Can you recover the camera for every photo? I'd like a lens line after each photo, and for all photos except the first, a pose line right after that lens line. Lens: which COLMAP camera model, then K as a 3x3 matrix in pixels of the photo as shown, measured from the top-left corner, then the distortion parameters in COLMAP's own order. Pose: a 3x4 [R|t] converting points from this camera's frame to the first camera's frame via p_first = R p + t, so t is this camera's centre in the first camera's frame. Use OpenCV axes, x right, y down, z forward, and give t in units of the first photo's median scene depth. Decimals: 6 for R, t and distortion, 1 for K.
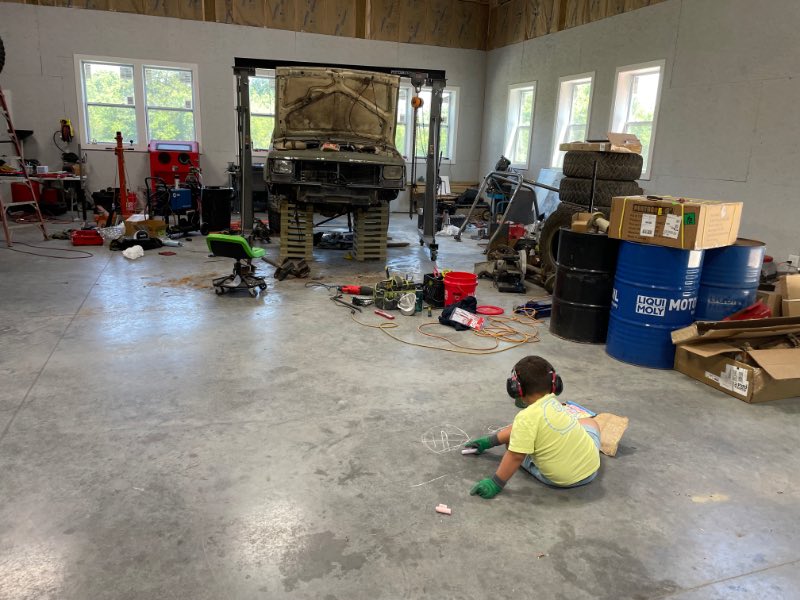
lens RADIAL K [[616.3, 0, 387.3], [0, 616.3, 322.7], [0, 0, 1]] dist [0.032881, -0.068431]
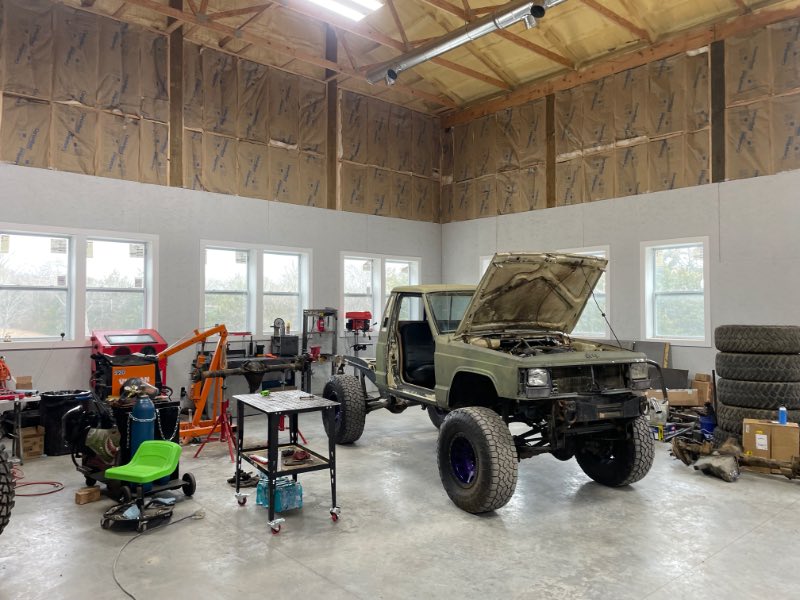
lens RADIAL K [[611.2, 0, 393.4], [0, 611.2, 279.2], [0, 0, 1]] dist [0.087363, -0.115475]
pose [[0.917489, -0.024584, 0.397001, -0.366896], [0.143231, 0.951552, -0.272091, -0.110738], [-0.371078, 0.306503, 0.876560, 0.221298]]
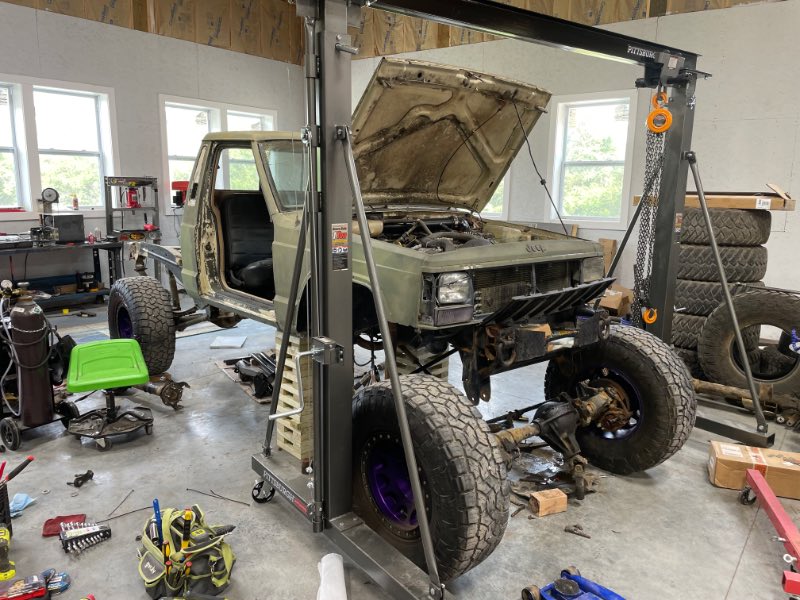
lens RADIAL K [[616.3, 0, 387.3], [0, 616.3, 322.7], [0, 0, 1]] dist [0.032881, -0.068431]
pose [[0.820398, -0.146013, 0.552835, -0.264374], [0.166546, 0.985945, 0.013252, -0.140952], [-0.547000, 0.081201, 0.833185, 0.391173]]
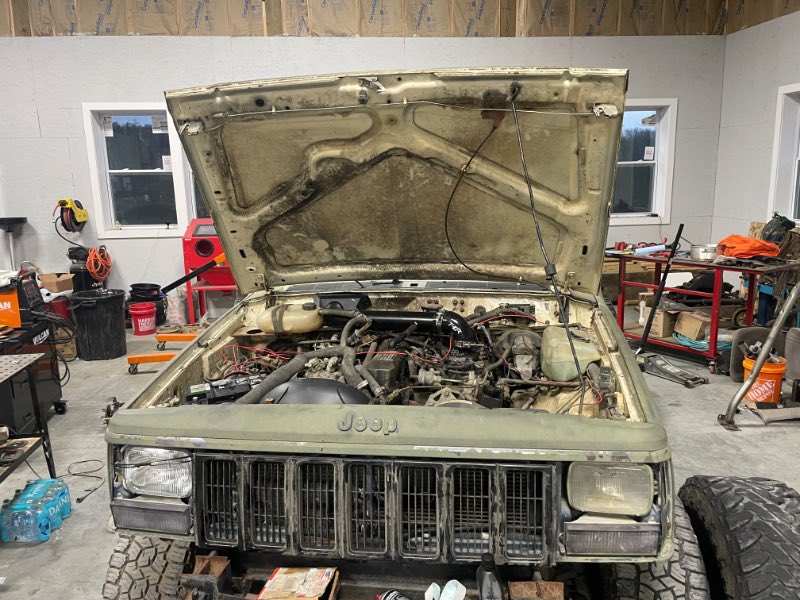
lens RADIAL K [[589.1, 0, 421.8], [0, 589.1, 296.2], [0, 0, 1]] dist [0.025003, -0.006648]
pose [[0.976071, -0.026220, -0.215867, -0.006724], [0.013400, 0.998070, -0.060640, -0.181313], [0.217040, 0.056296, 0.974538, 0.460848]]
